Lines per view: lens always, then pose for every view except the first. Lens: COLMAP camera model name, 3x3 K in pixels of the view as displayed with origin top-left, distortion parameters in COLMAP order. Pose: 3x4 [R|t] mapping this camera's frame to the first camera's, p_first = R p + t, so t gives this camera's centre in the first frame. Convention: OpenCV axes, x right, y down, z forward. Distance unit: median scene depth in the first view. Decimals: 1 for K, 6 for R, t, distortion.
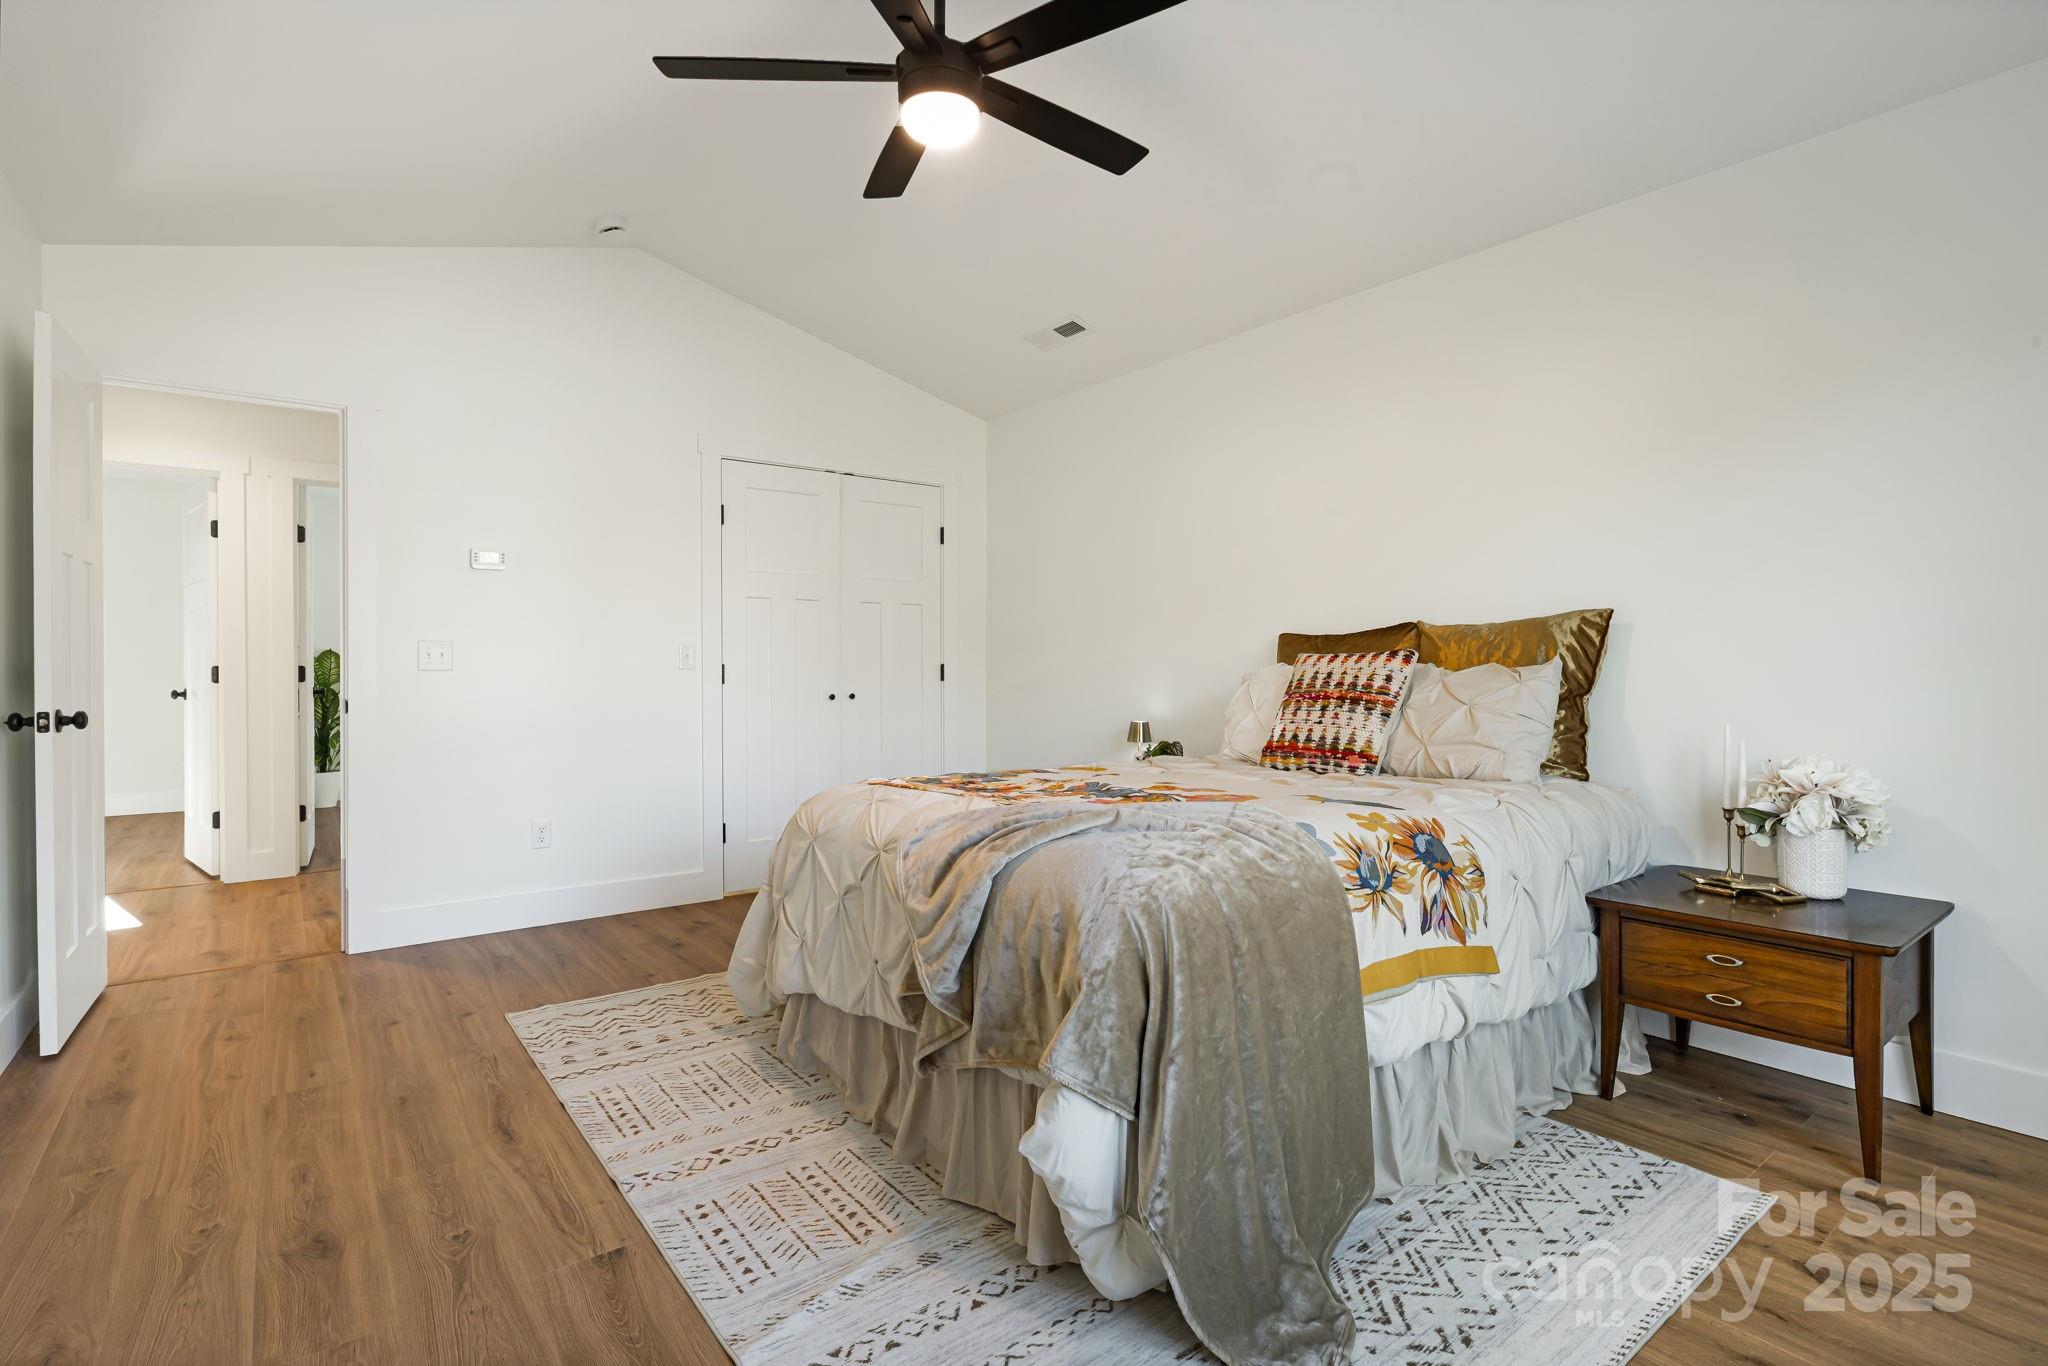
lens RADIAL K [[977.1, 0, 1060.3], [0, 977.1, 674.9], [0, 0, 1]] dist [-0.001812, 0.000011]
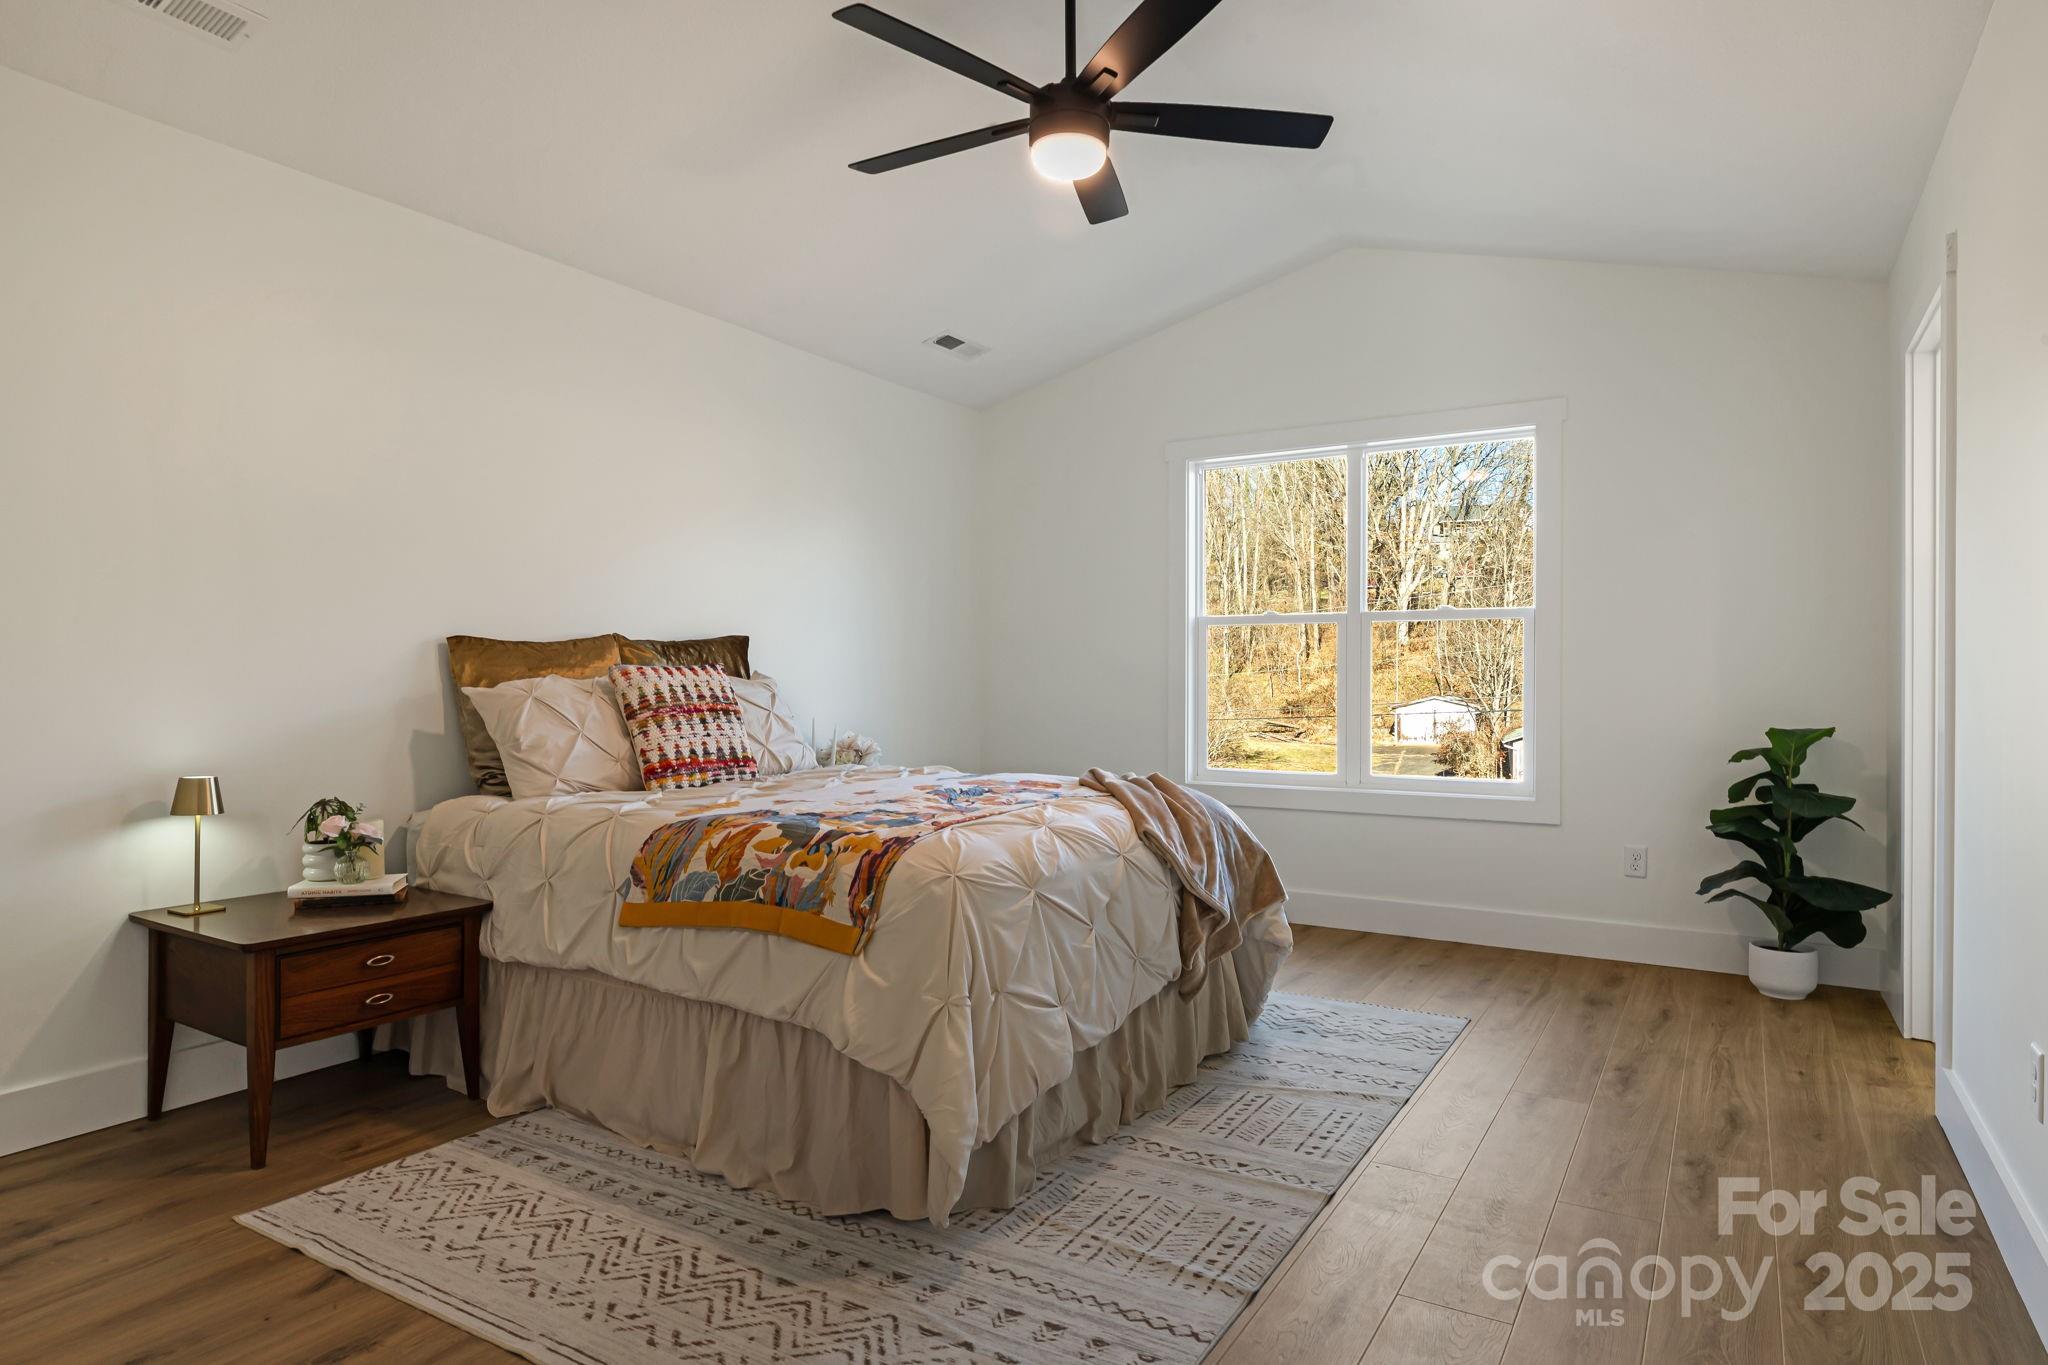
lens RADIAL K [[1051.0, 0, 1024.0], [0, 1051.0, 682.5], [0, 0, 1]] dist [-0.002046, 0.000502]
pose [[-0.293286, -0.006210, 0.956004, -1.227635], [0.002831, 0.999969, 0.007364, -0.018247], [-0.956020, 0.004866, -0.293260, 1.421259]]
